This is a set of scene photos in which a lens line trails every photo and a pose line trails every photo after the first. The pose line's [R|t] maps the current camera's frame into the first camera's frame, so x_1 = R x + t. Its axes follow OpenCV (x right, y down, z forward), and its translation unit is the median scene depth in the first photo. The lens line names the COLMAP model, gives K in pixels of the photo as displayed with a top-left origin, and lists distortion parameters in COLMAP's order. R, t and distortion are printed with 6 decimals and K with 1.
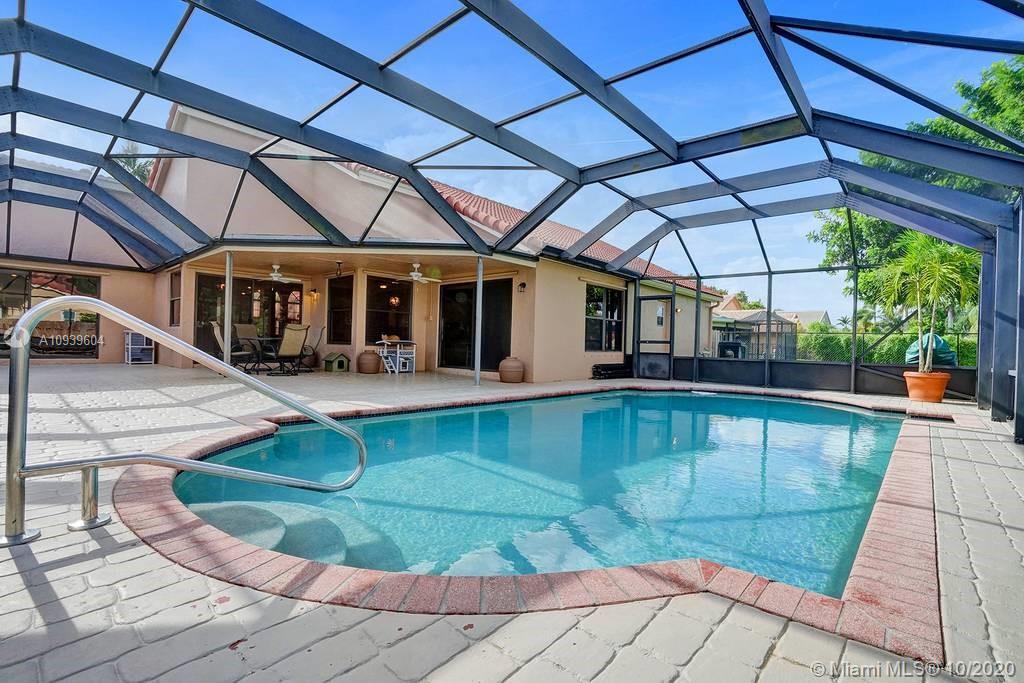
lens RADIAL K [[467.3, 0, 509.1], [0, 467.3, 344.9], [0, 0, 1]] dist [-0.036075, -0.000739]
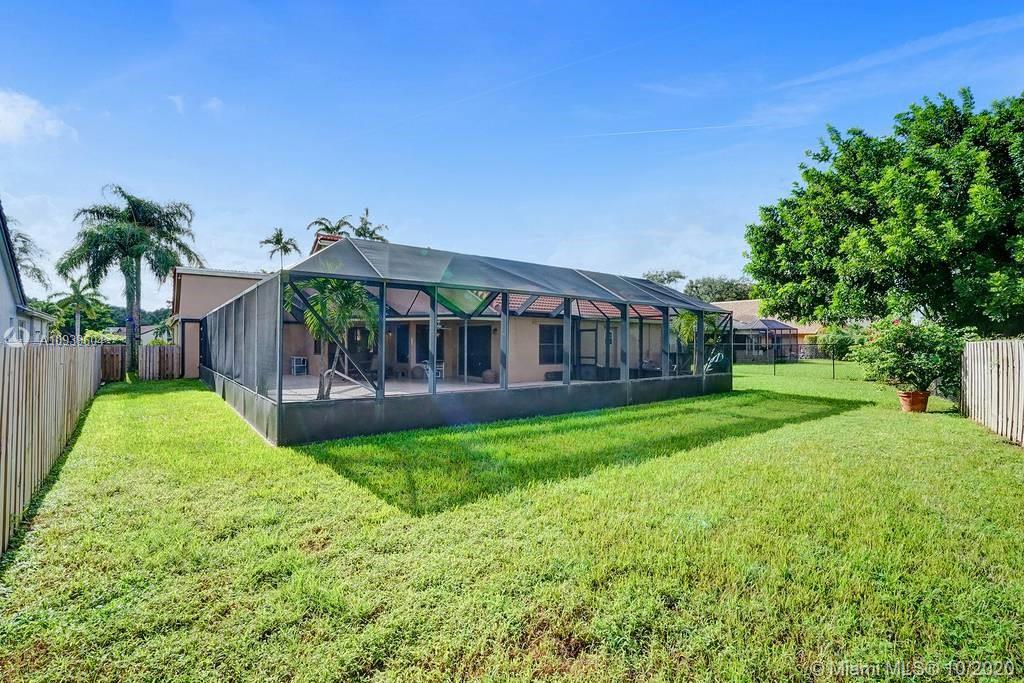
lens RADIAL K [[467.3, 0, 513.9], [0, 467.3, 338.7], [0, 0, 1]] dist [-0.036075, -0.000739]
pose [[0.979656, -0.027497, -0.198790, 0.435959], [0.023169, 0.999442, -0.024065, -0.043861], [0.199340, 0.018970, 0.979747, -0.719147]]
